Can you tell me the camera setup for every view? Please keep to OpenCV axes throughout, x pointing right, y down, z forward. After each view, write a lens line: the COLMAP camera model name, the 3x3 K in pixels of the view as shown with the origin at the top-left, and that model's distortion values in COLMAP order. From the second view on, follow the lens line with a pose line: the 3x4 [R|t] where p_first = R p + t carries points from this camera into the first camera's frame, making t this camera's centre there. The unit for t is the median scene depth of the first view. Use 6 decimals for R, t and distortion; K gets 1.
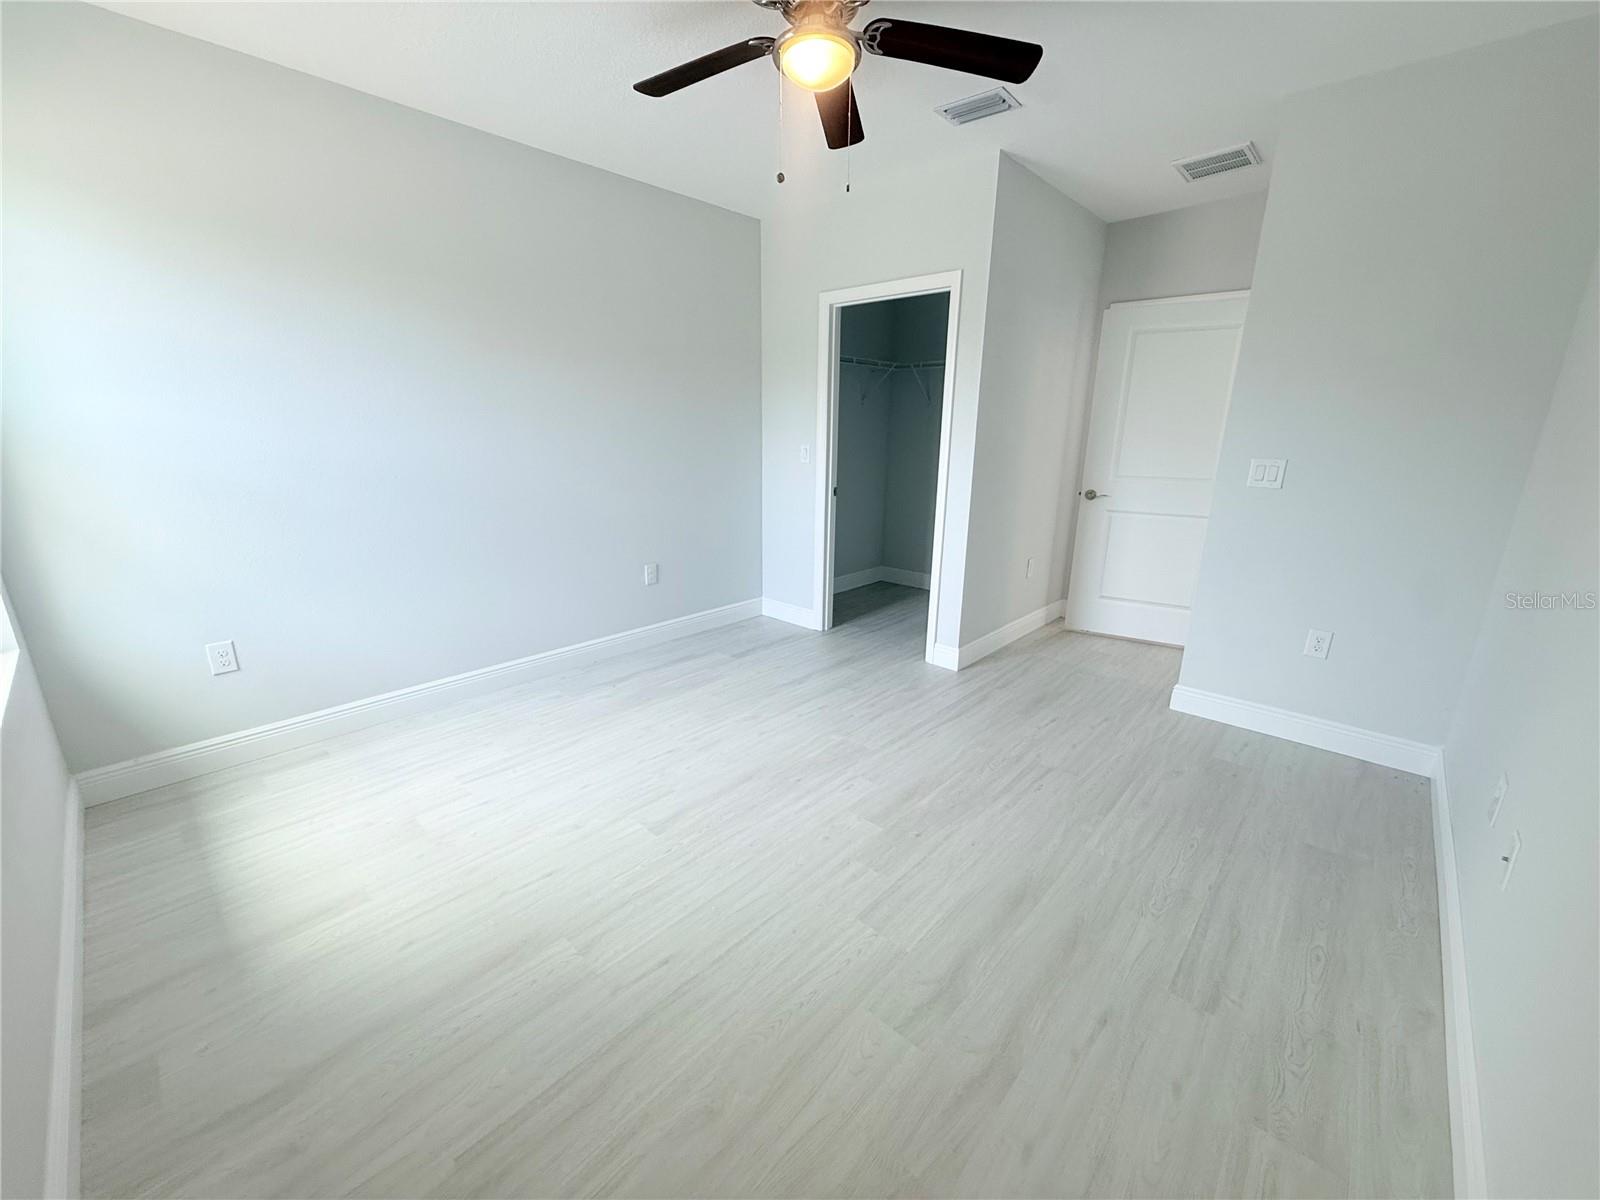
lens RADIAL K [[634.7, 0, 797.2], [0, 634.7, 598.7], [0, 0, 1]] dist [0.001152, 0.000571]
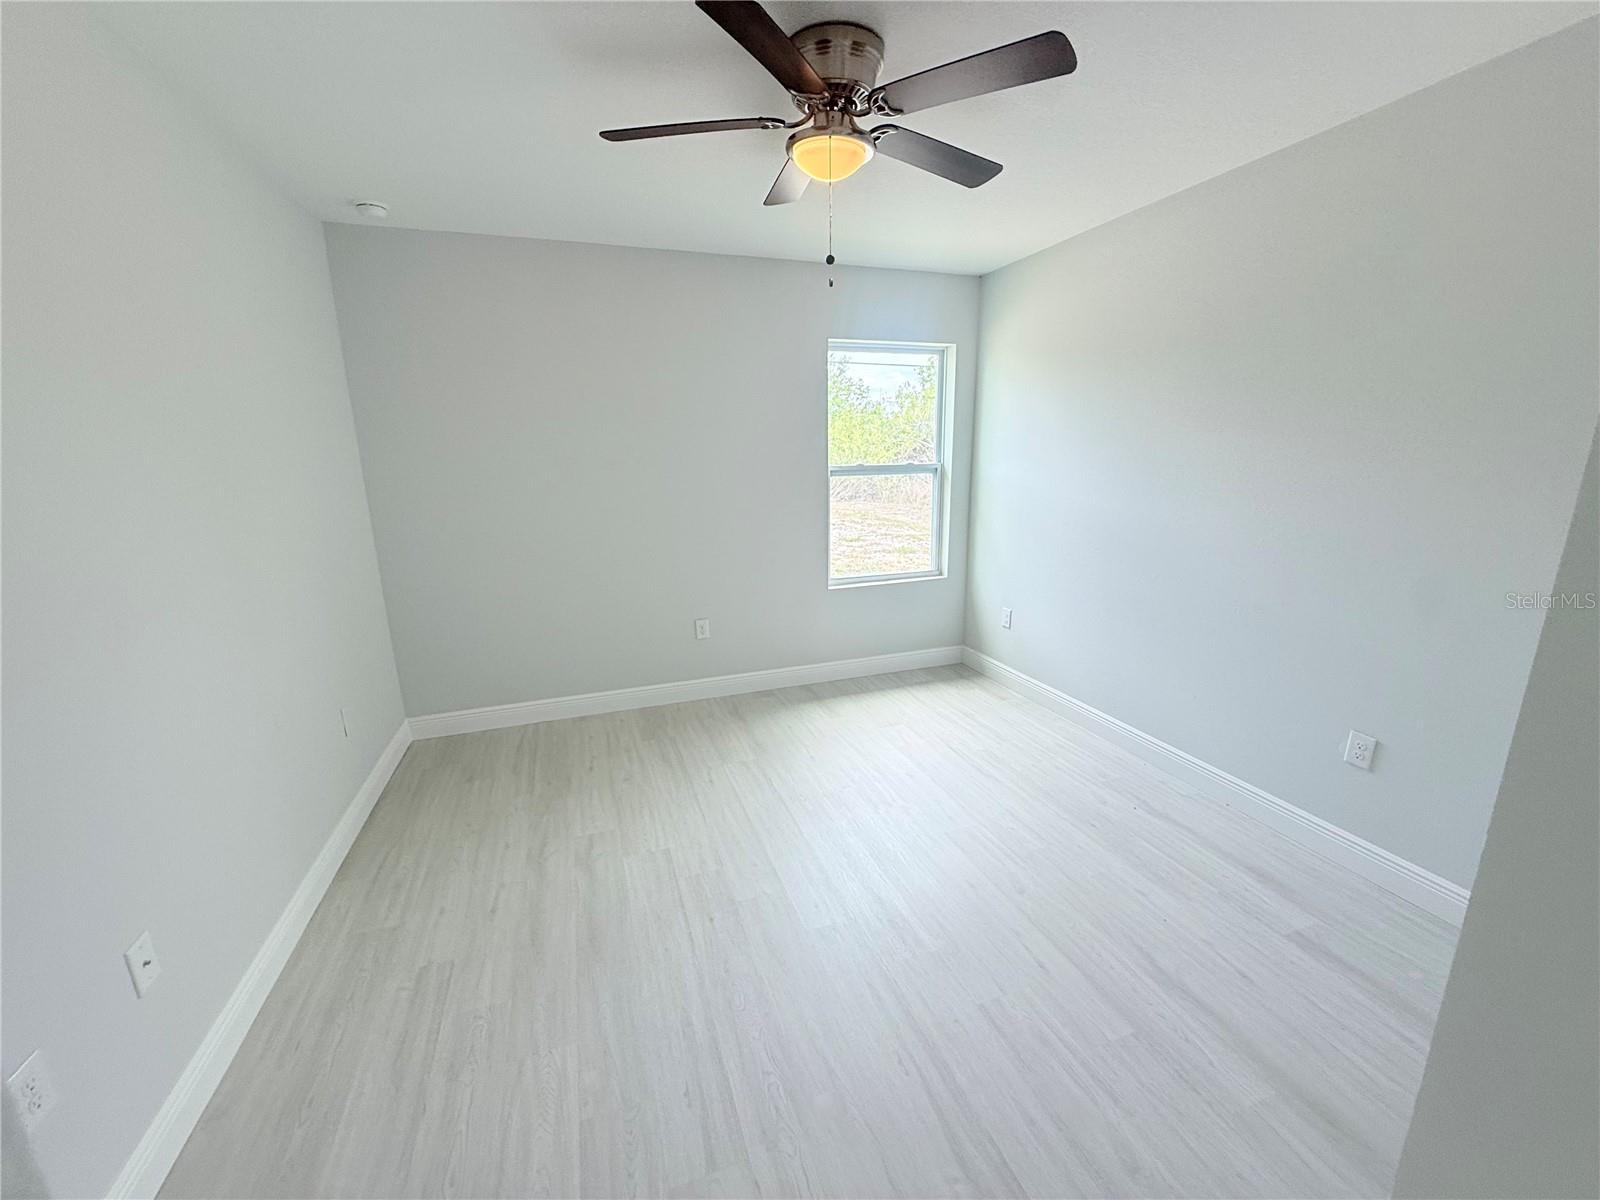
lens RADIAL K [[572.3, 0, 751.8], [0, 572.3, 600.2], [0, 0, 1]] dist [0.000324, 0.000078]
pose [[-0.475879, 0.220537, -0.851412, 0.930078], [-0.222319, 0.906452, 0.359054, -0.468809], [0.850949, 0.360151, -0.382332, 1.401782]]
